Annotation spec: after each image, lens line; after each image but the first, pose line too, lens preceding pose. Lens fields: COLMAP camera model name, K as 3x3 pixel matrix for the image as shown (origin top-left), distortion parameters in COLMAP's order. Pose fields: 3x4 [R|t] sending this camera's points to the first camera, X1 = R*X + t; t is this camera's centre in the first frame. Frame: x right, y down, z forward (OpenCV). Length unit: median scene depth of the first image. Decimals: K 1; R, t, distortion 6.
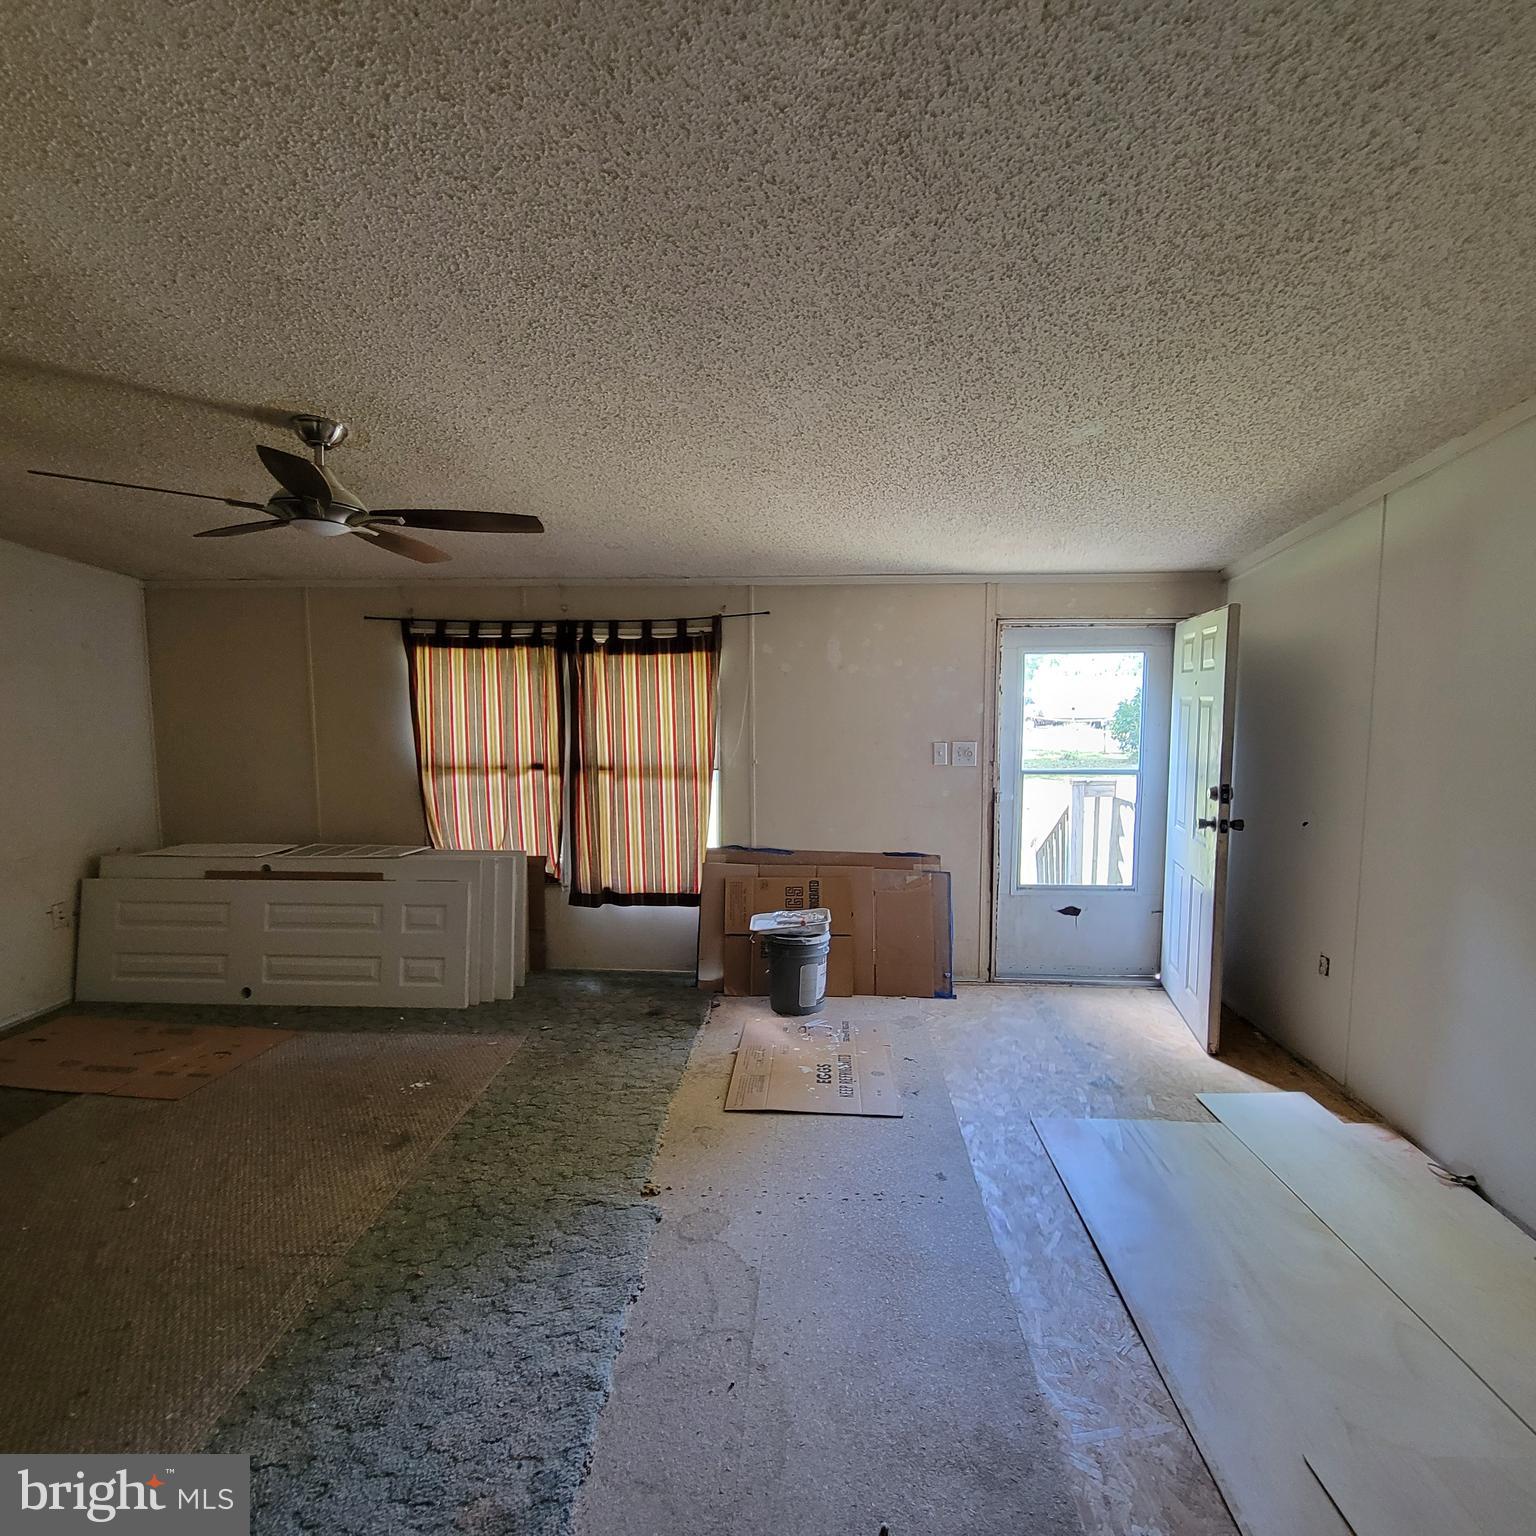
lens RADIAL K [[838.3, 0, 768.0], [0, 838.3, 768.0], [0, 0, 1]] dist [0.000316, 0.000299]
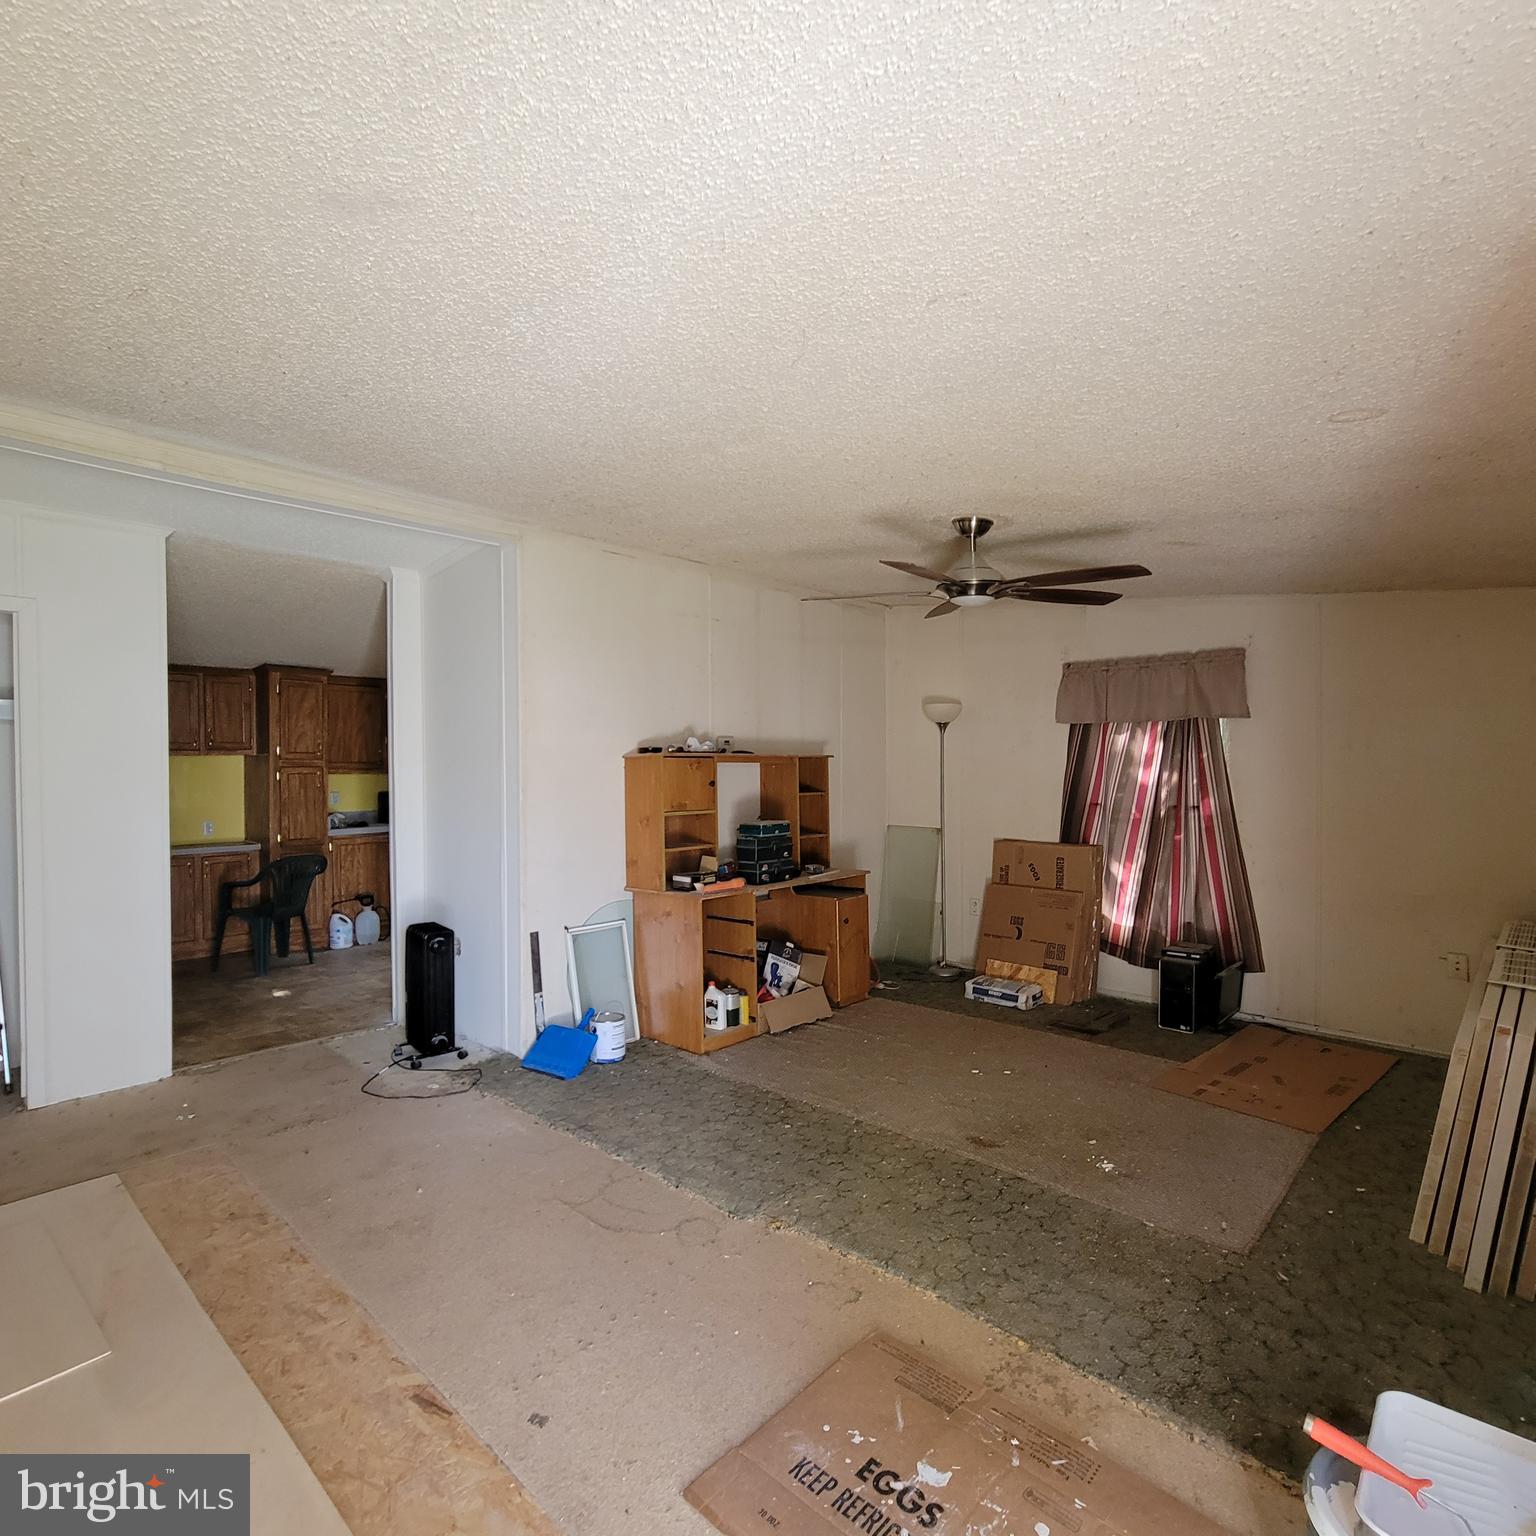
lens RADIAL K [[838.3, 0, 768.0], [0, 838.3, 768.0], [0, 0, 1]] dist [0.000316, 0.000299]
pose [[-0.639866, 0.011312, -0.768403, 0.477017], [-0.055429, 0.996608, 0.060828, -0.076892], [0.766485, 0.081514, -0.637069, 1.200713]]
